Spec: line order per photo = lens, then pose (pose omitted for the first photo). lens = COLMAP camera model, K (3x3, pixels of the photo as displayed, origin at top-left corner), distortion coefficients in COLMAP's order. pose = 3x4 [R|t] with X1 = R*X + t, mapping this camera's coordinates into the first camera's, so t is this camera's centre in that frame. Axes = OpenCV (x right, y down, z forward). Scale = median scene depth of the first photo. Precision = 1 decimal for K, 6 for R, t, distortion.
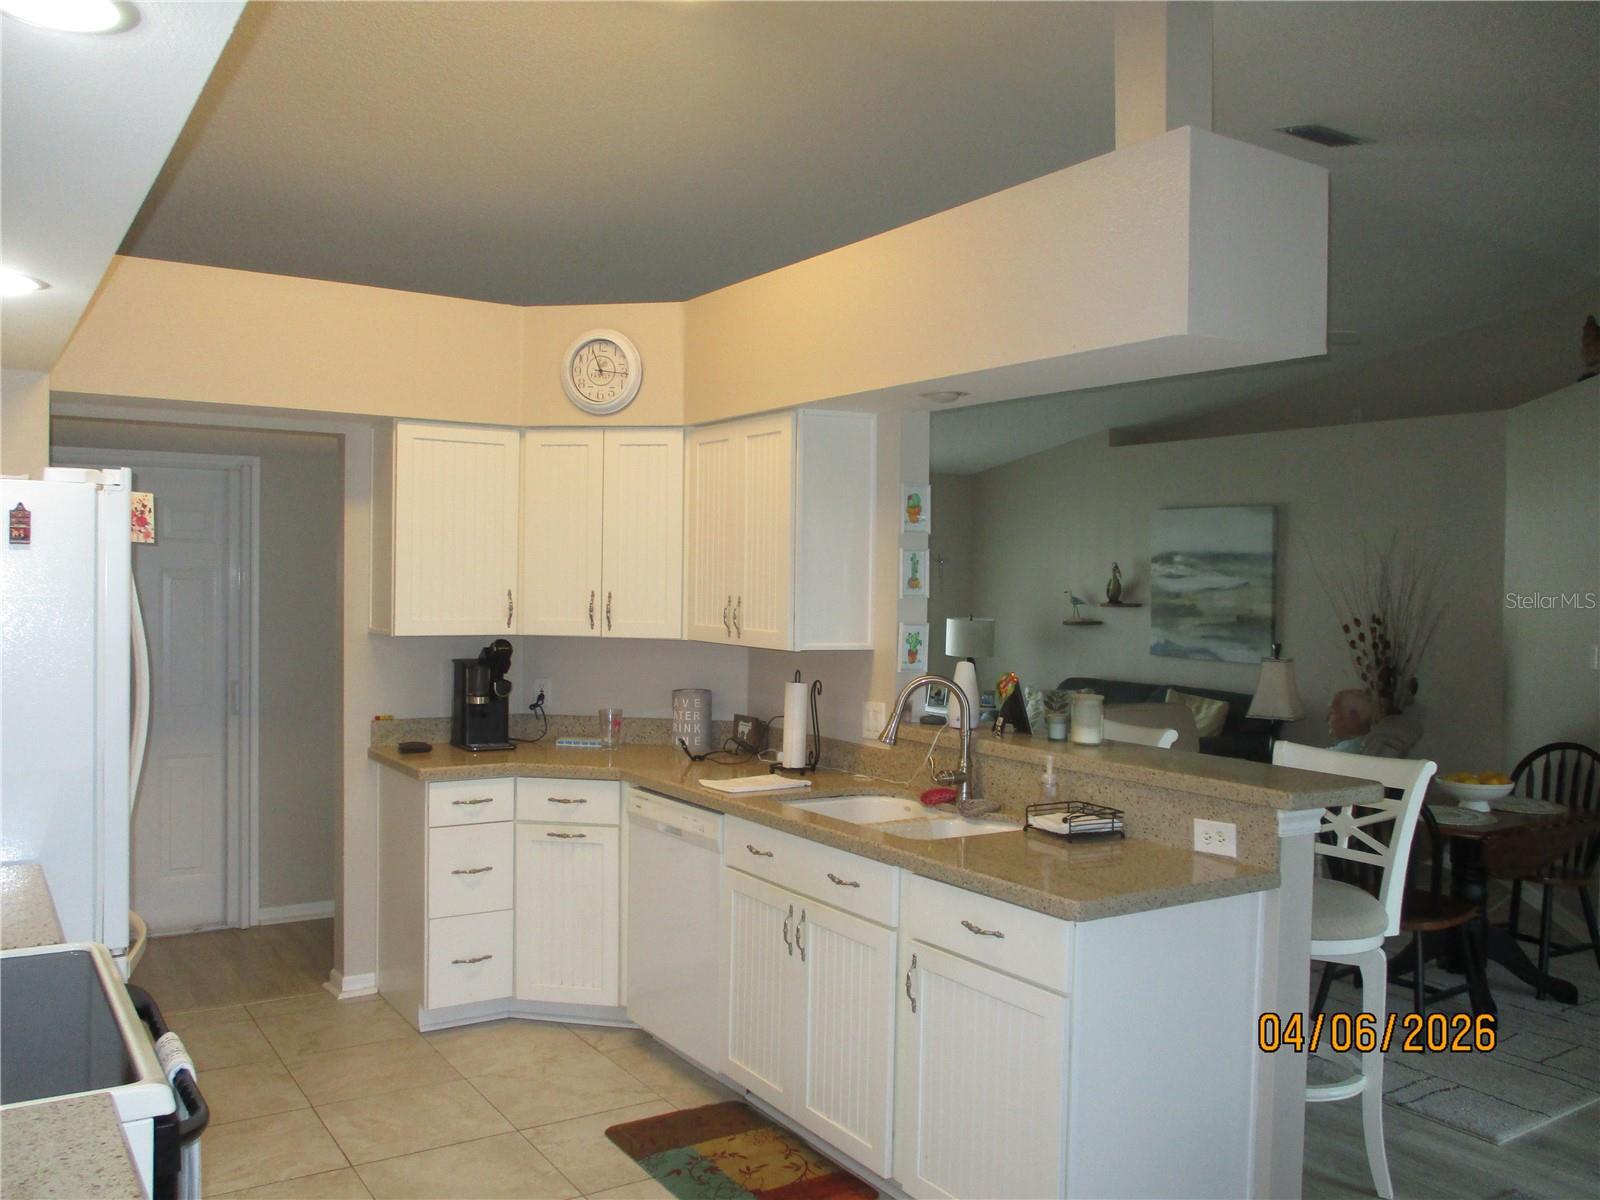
lens RADIAL K [[1297.0, 0, 800.0], [0, 1297.0, 600.0], [0, 0, 1]] dist [-0.025187, -0.001232]
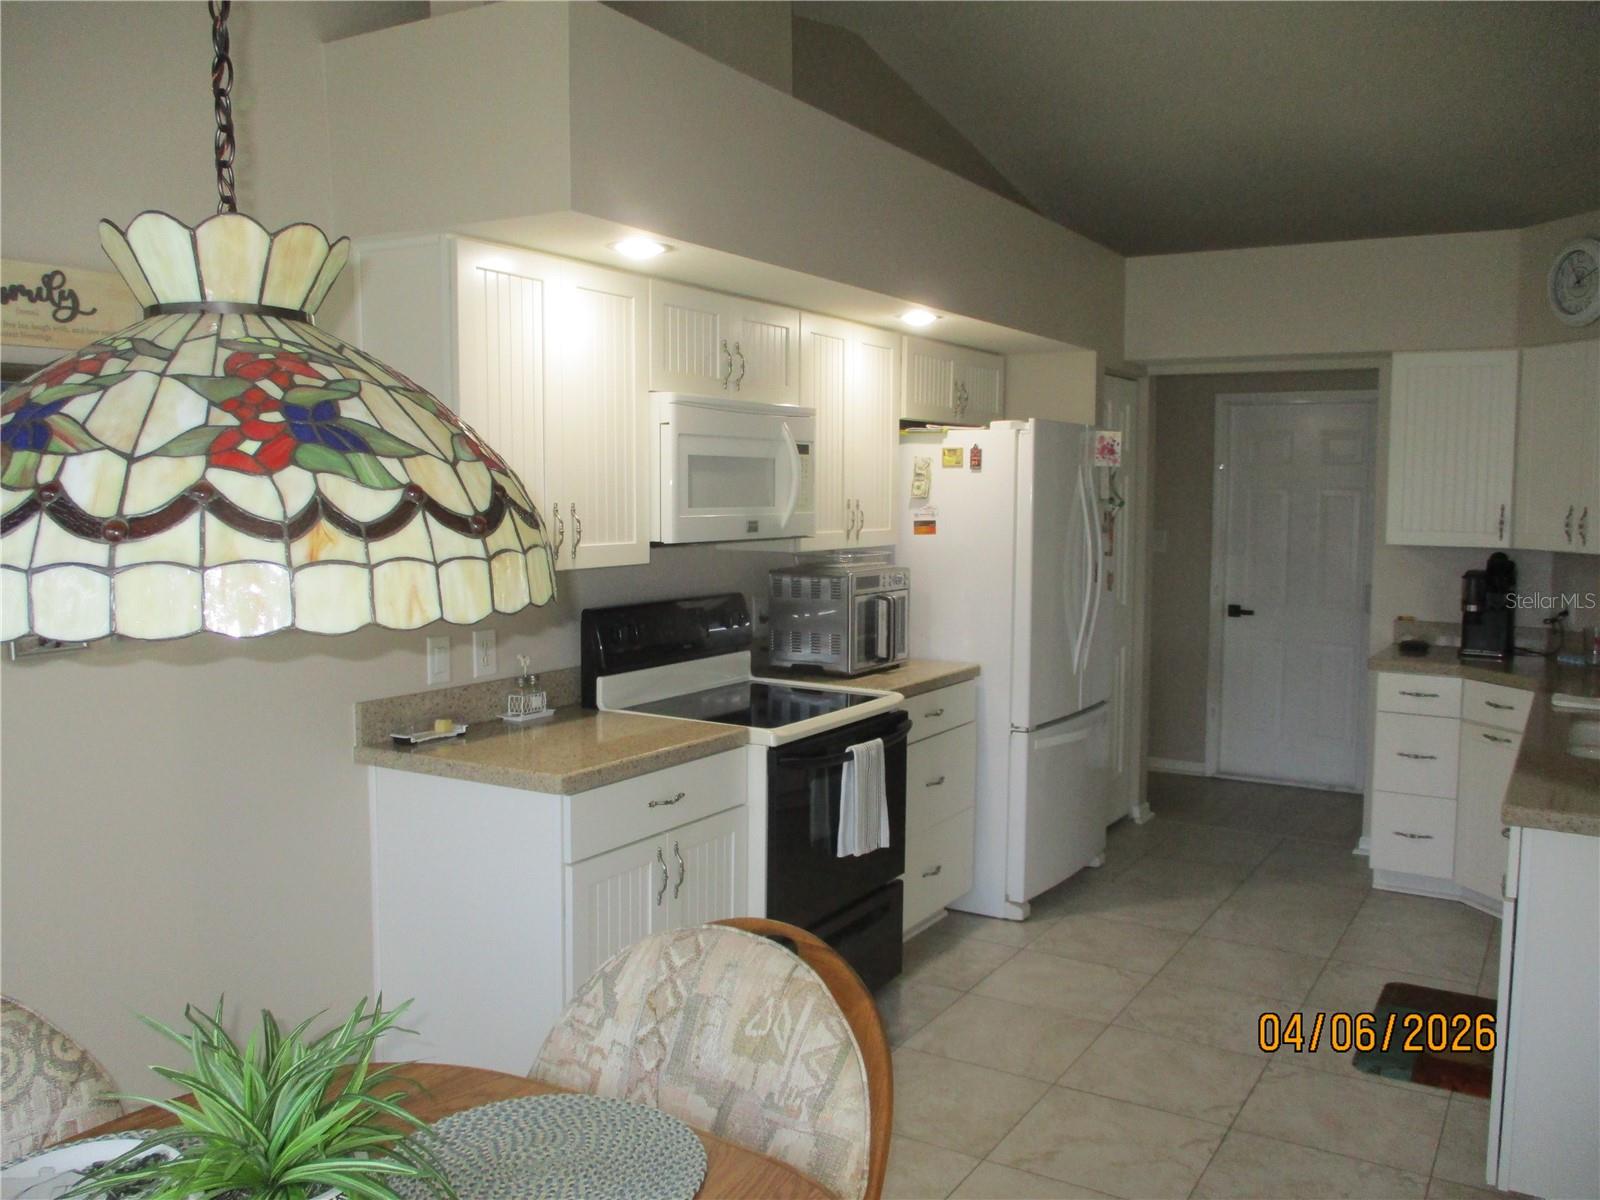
lens RADIAL K [[1309.3, 0, 846.1], [0, 1309.3, 590.8], [0, 0, 1]] dist [-0.049512, 0.017634]
pose [[0.449519, 0.058917, -0.891326, 0.481396], [-0.017326, 0.998210, 0.057244, 0.011186], [0.893103, -0.010289, 0.449735, 0.057447]]
